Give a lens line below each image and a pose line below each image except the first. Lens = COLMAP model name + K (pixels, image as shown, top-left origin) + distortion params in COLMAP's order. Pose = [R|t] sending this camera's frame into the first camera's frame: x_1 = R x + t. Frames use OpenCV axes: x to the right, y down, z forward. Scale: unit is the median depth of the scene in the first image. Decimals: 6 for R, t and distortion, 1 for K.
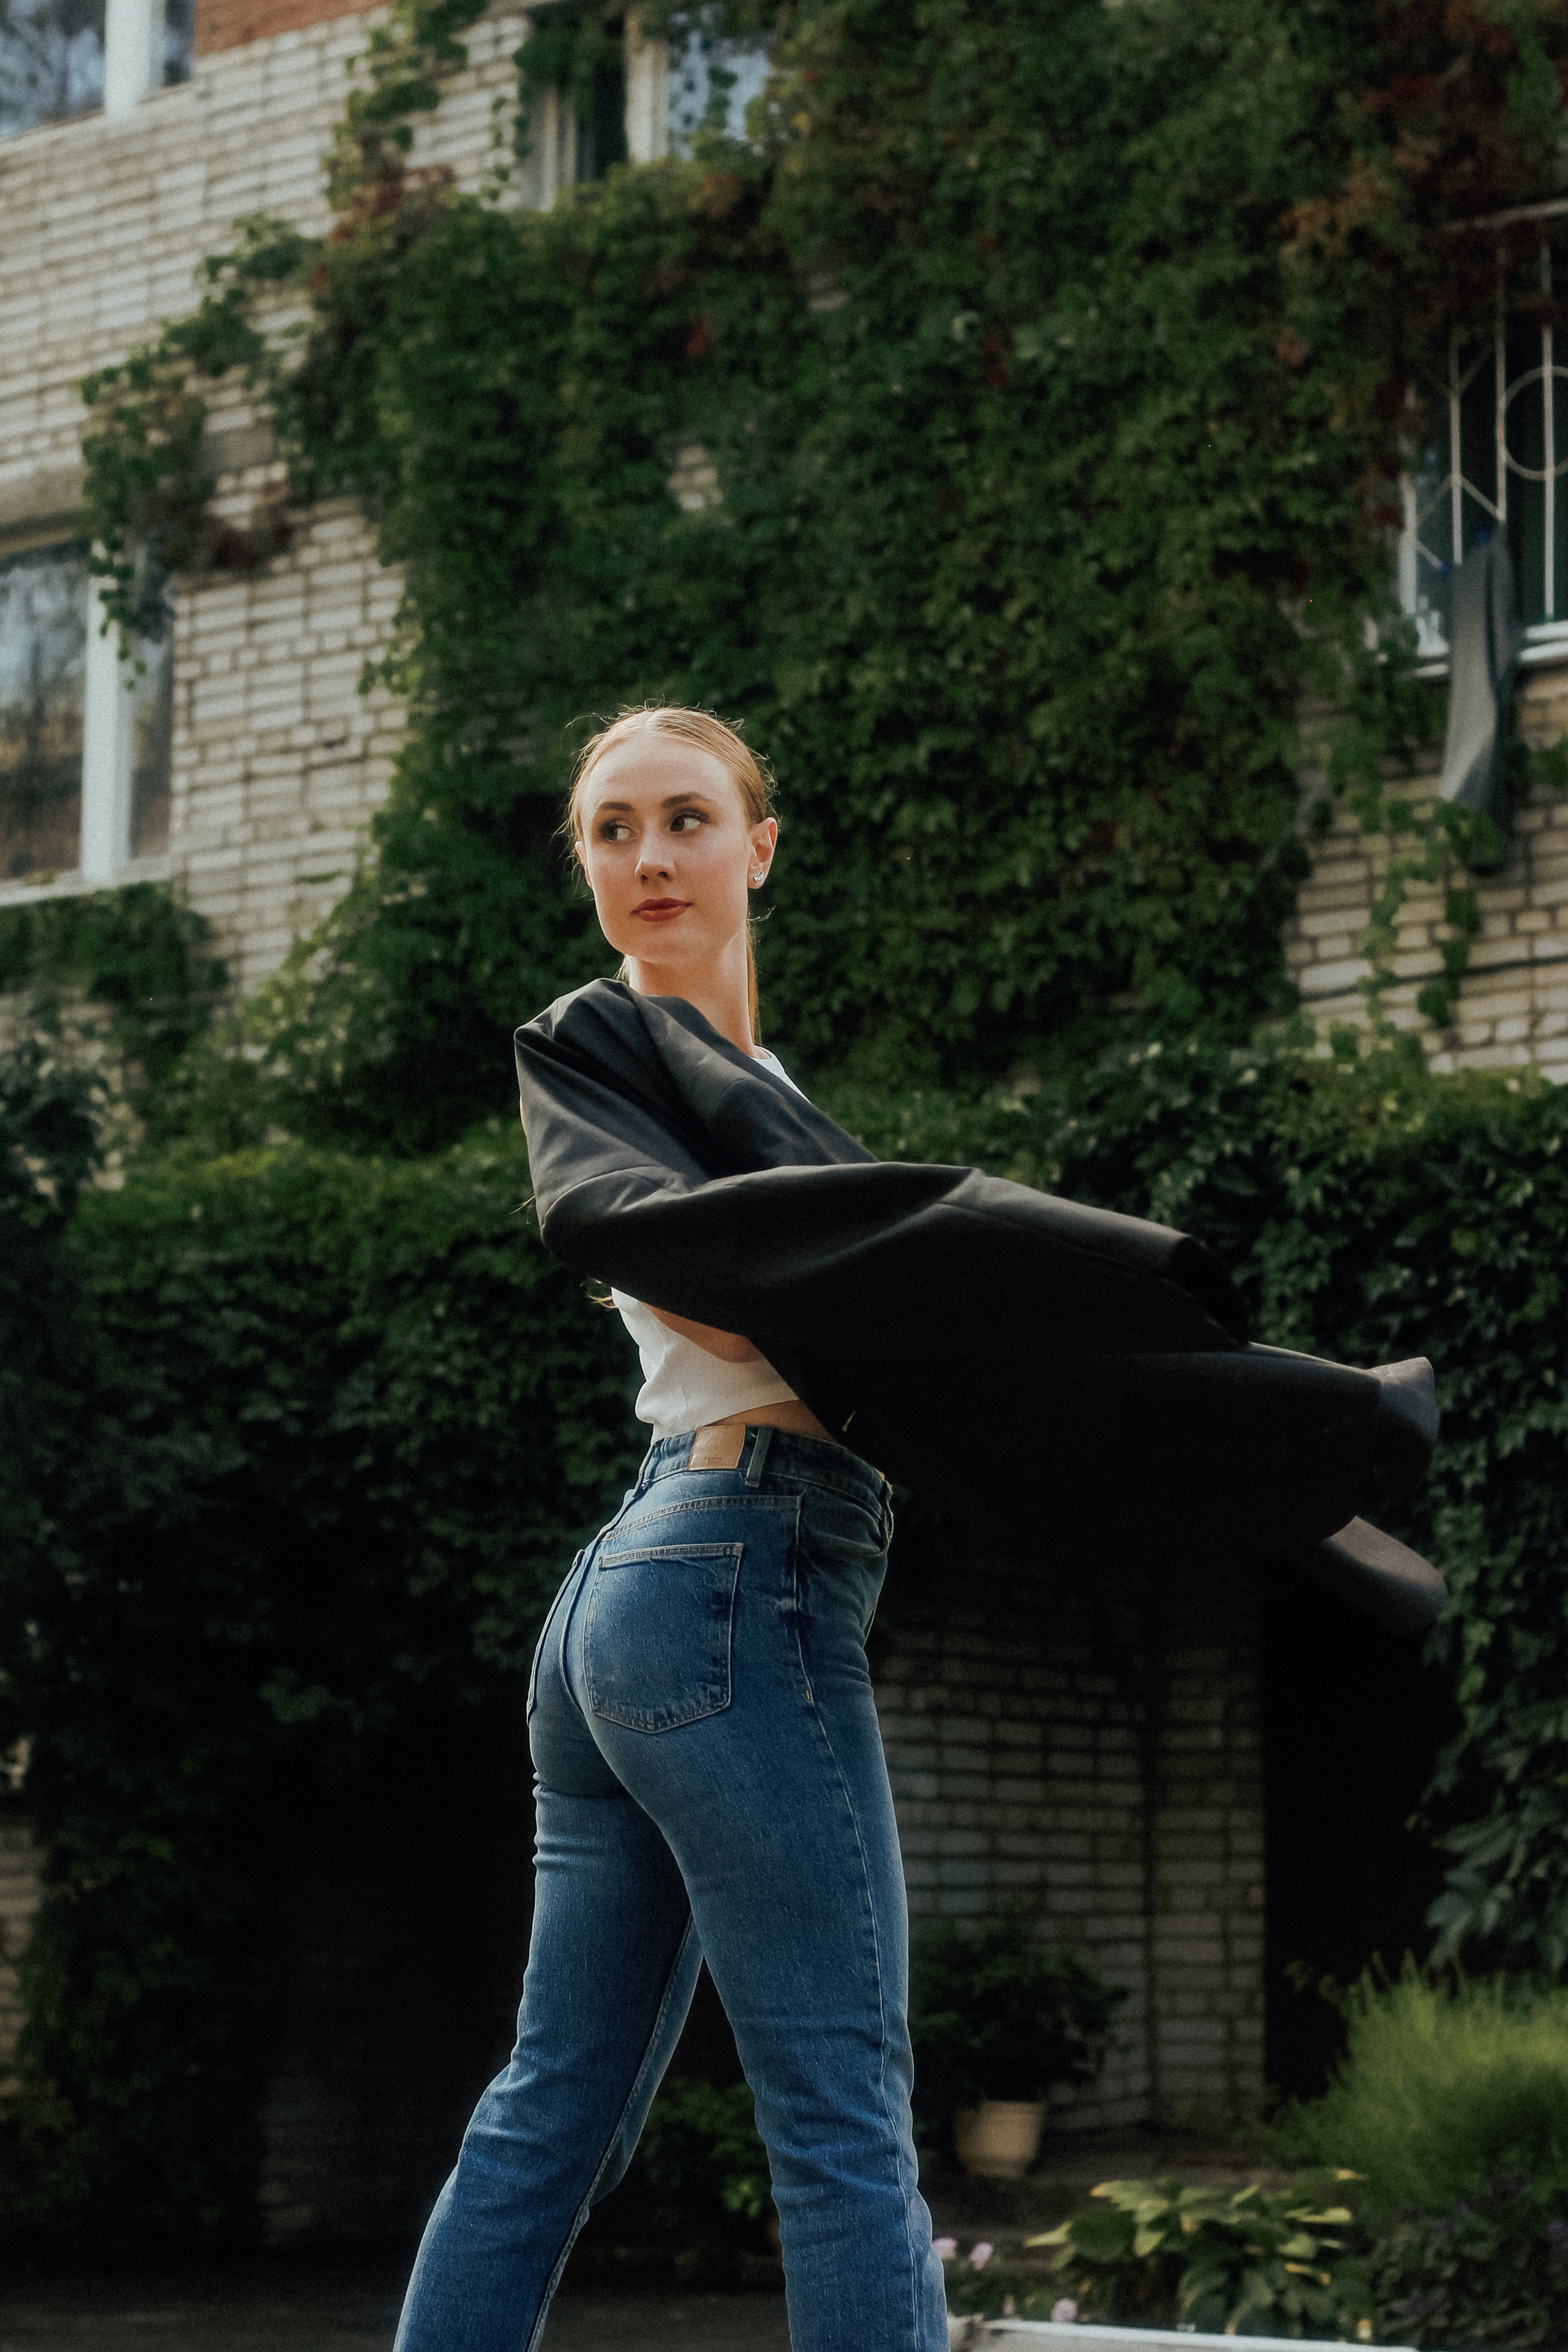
lens RADIAL K [[5784.5, 0, 746.3], [0, 5784.5, 1220.2], [0, 0, 1]] dist [-0.096162, 0.000000]
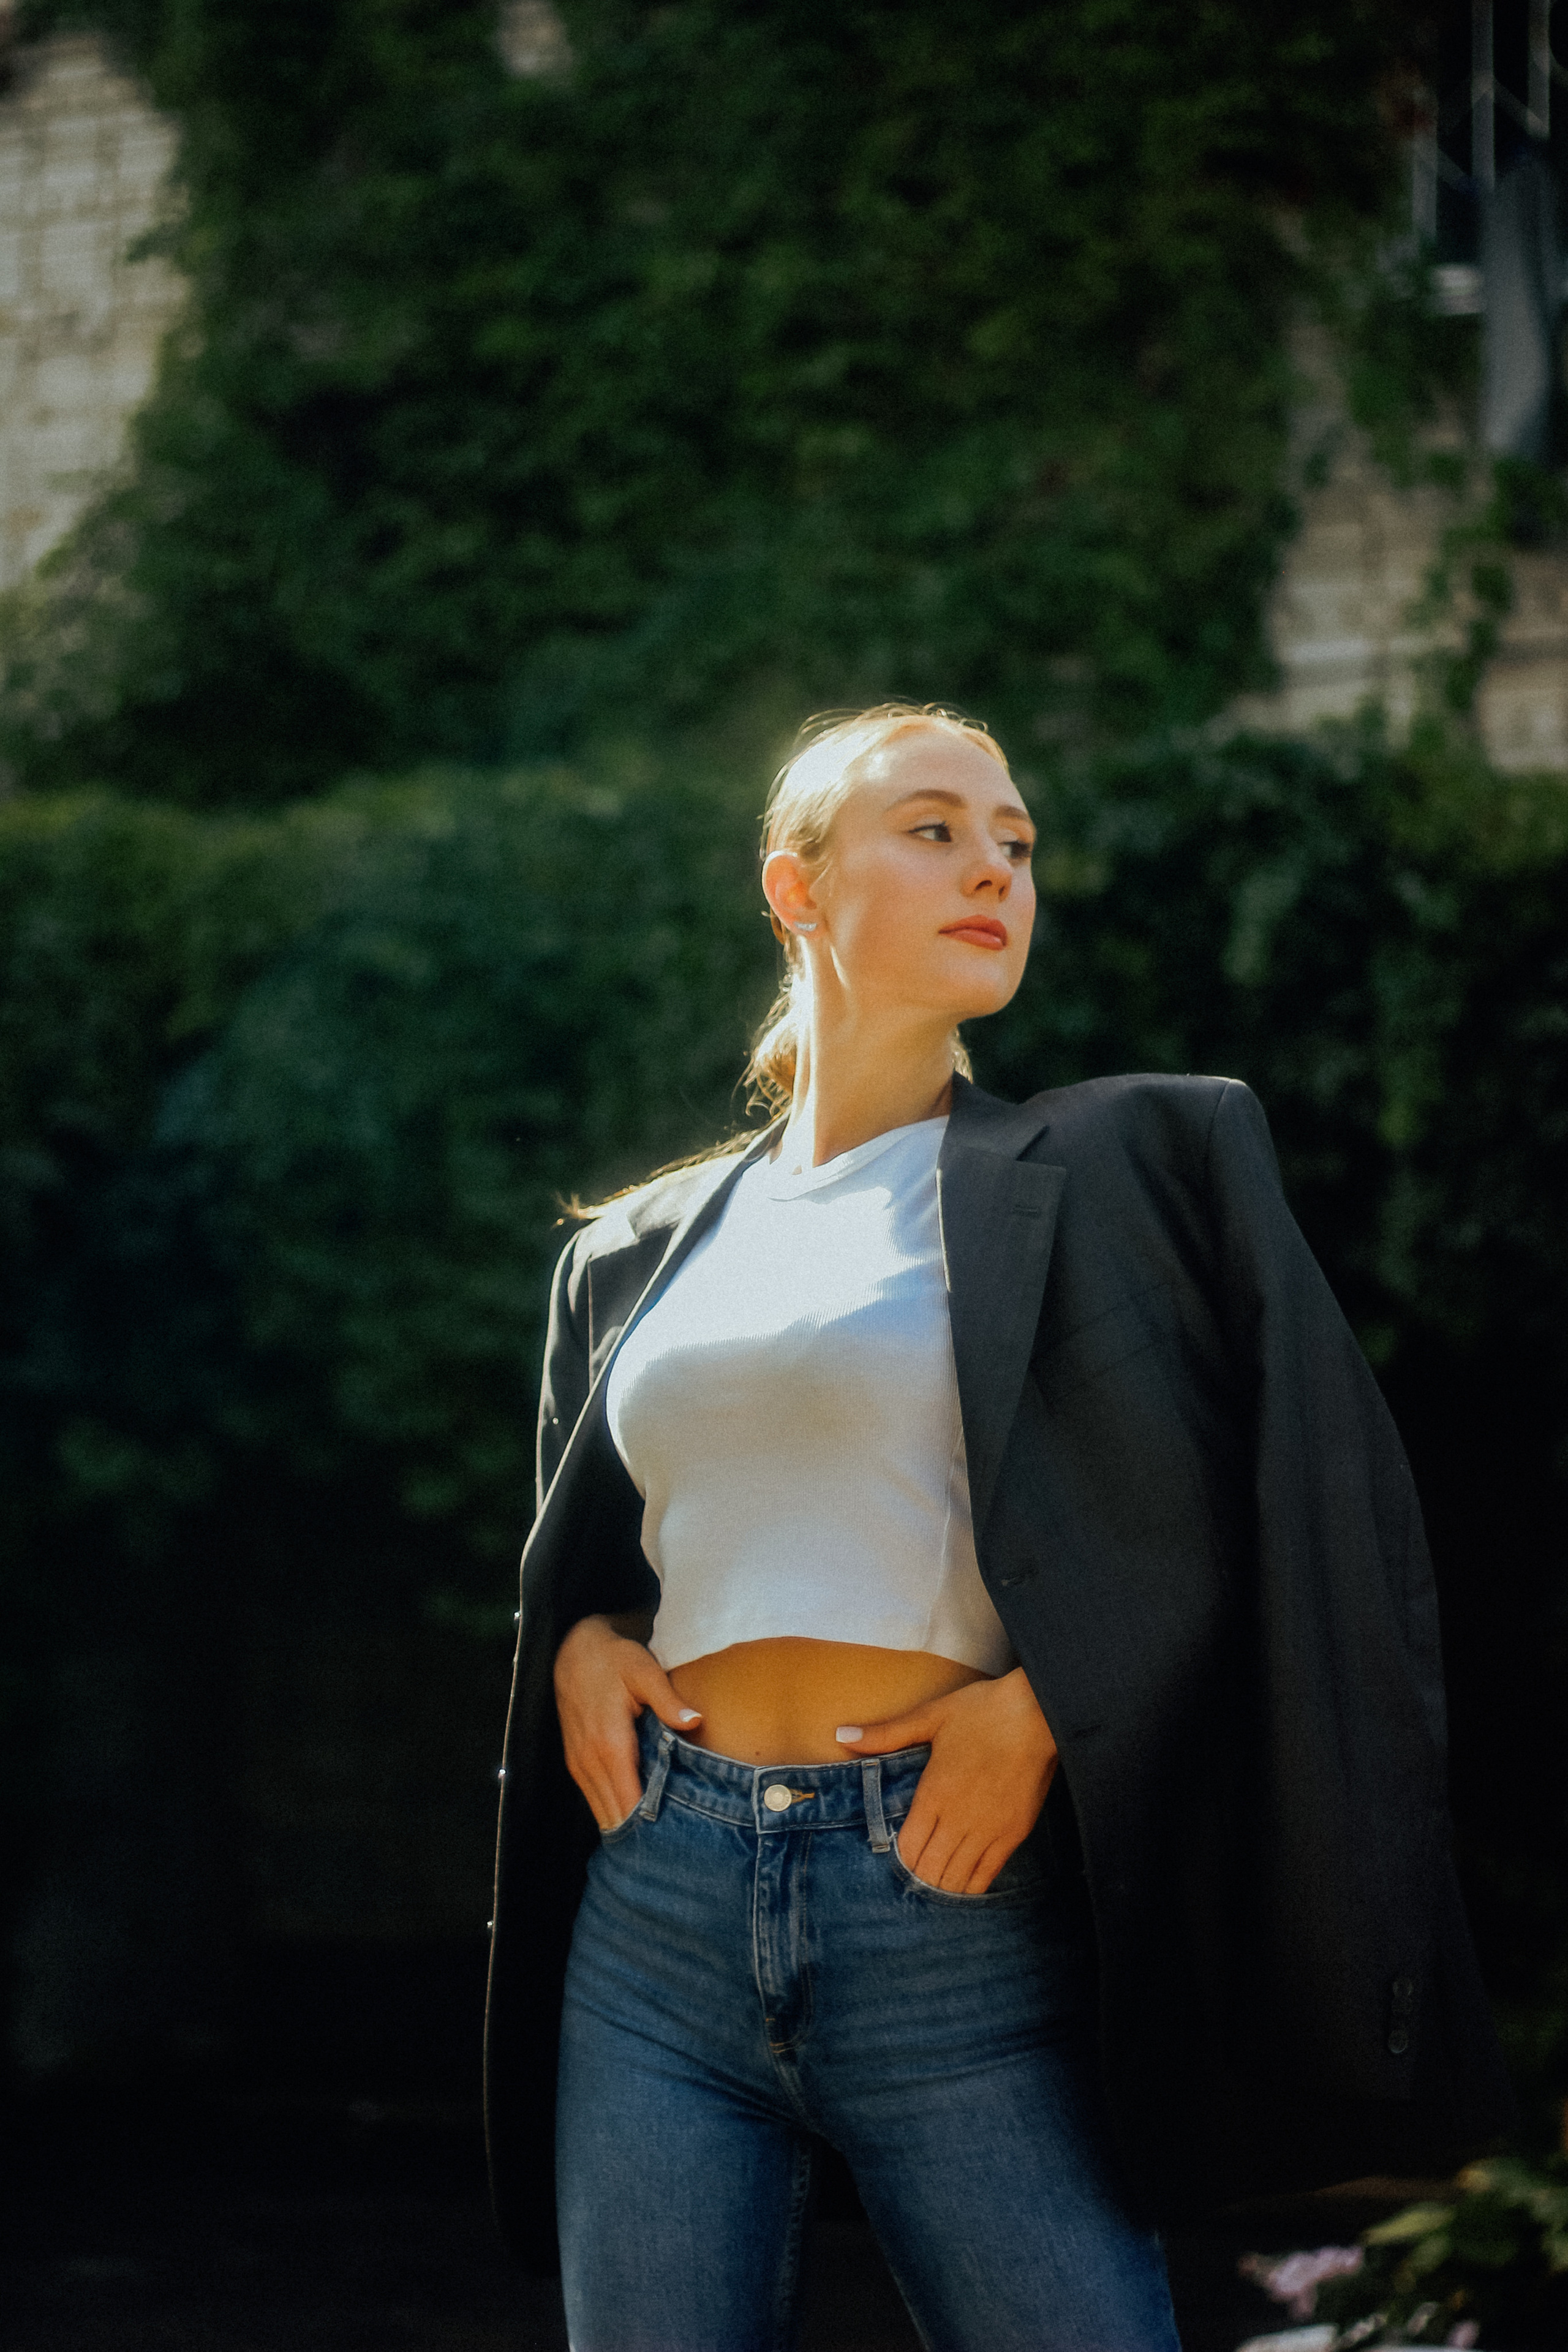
lens RADIAL K [[5784.5, 0, 669.8], [0, 5784.5, 1170.0], [0, 0, 1]] dist [-0.096162, 0.000000]
pose [[0.988893, 0.030823, 0.145401, -0.116054], [-0.038452, 0.998011, 0.049956, -0.004051], [-0.143572, -0.054992, 0.988111, 0.155878]]
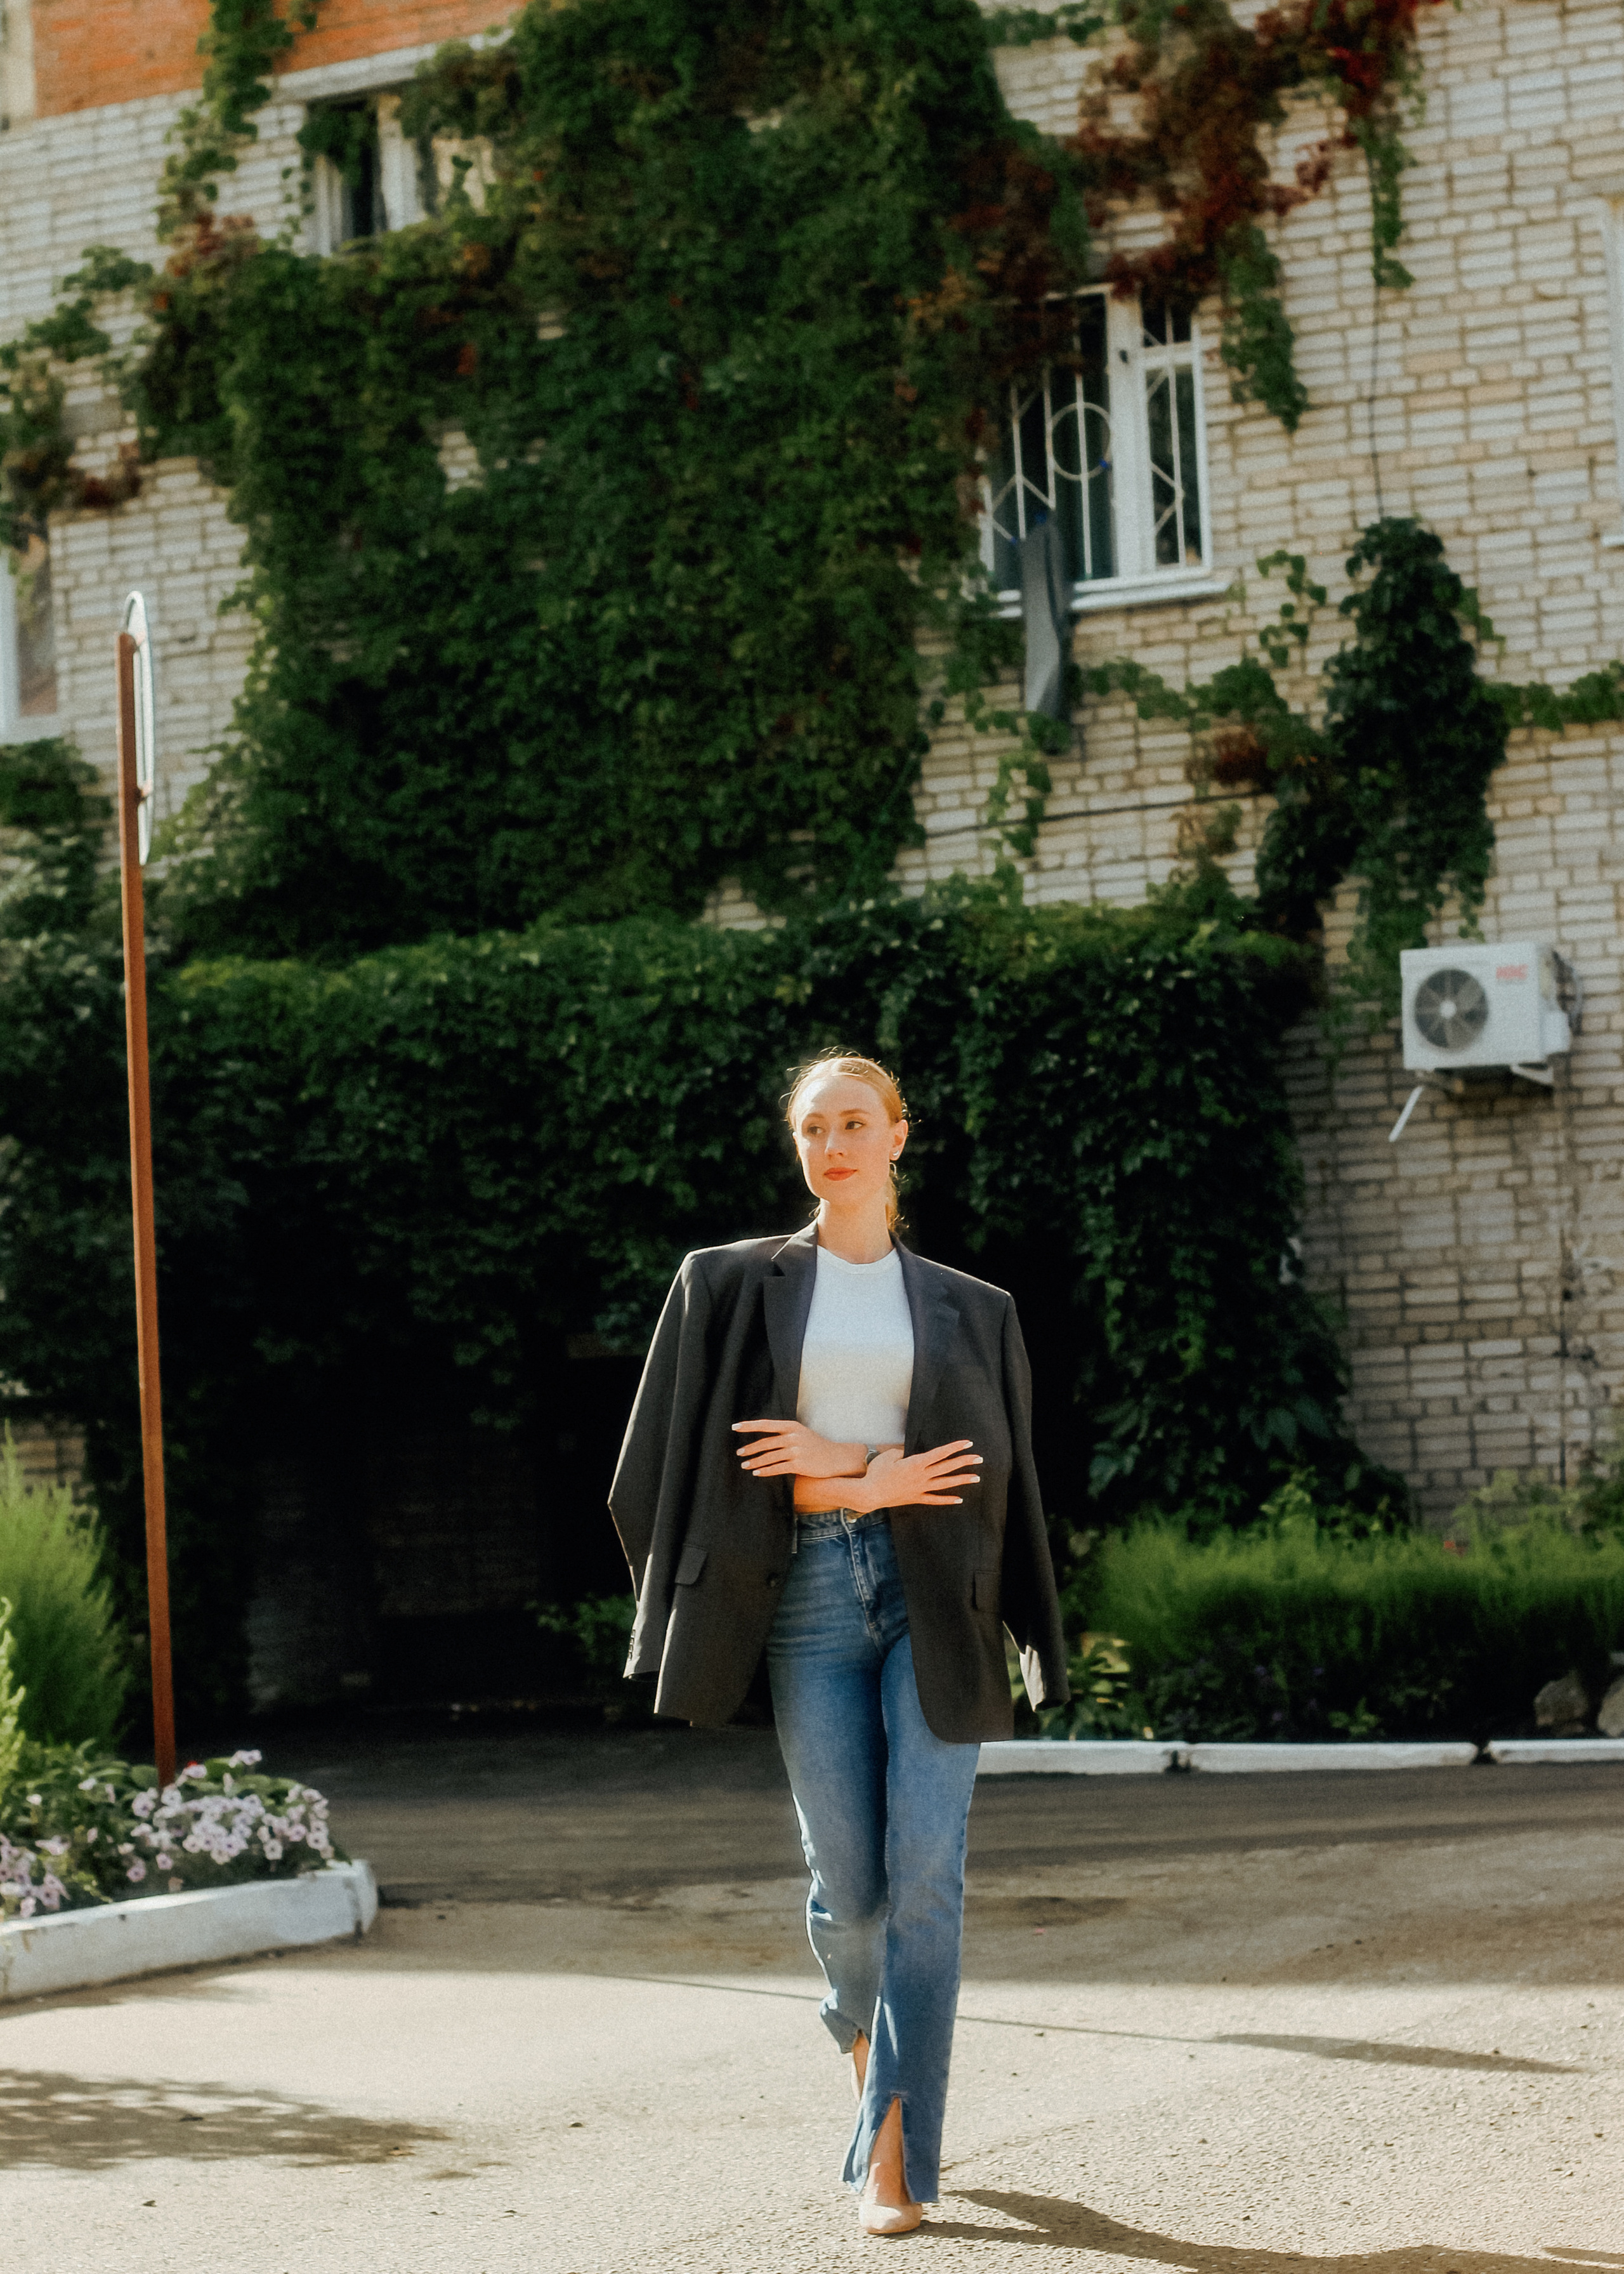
lens RADIAL K [[5778.0, 0, 861.5], [0, 5778.0, 1238.8], [0, 0, 1]] dist [-0.121885, 0.000000]
pose [[0.983552, -0.054573, 0.172182, -0.177652], [0.034821, 0.992672, 0.115716, -0.105899], [-0.177235, -0.107817, 0.978245, -0.445714]]
